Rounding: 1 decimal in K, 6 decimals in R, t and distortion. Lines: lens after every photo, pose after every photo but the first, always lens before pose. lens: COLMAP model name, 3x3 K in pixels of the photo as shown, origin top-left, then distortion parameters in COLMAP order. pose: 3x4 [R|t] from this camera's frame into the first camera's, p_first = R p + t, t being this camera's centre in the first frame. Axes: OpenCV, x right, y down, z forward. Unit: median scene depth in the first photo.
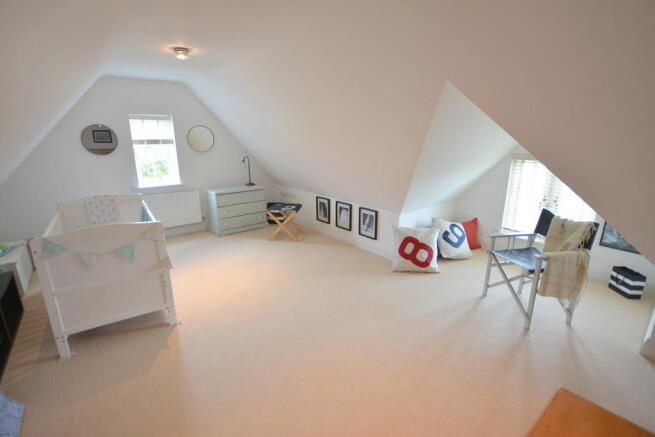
lens RADIAL K [[300.9, 0, 327.5], [0, 300.9, 218.5], [0, 0, 1]] dist [0.000416, 0.000242]
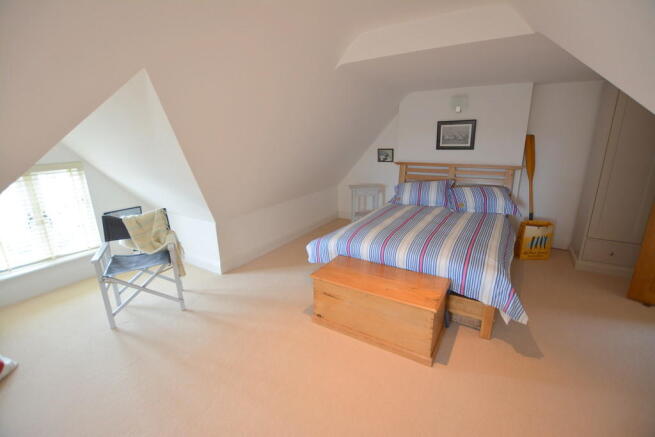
lens RADIAL K [[296.6, 0, 327.5], [0, 296.6, 218.5], [0, 0, 1]] dist [-0.001332, -0.000445]
pose [[-0.336433, -0.234653, 0.912004, -0.285165], [0.265679, 0.905466, 0.330978, -0.105100], [-0.903453, 0.353653, -0.242286, 0.413900]]
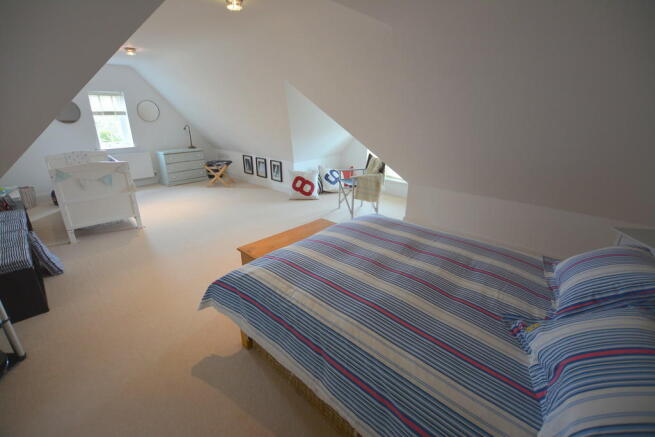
lens RADIAL K [[296.6, 0, 327.5], [0, 296.6, 218.5], [0, 0, 1]] dist [-0.001332, -0.000445]
pose [[0.990951, -0.042594, 0.127289, 0.186589], [0.031963, 0.995917, 0.084430, 0.130725], [-0.130365, -0.079598, 0.988266, -0.461248]]
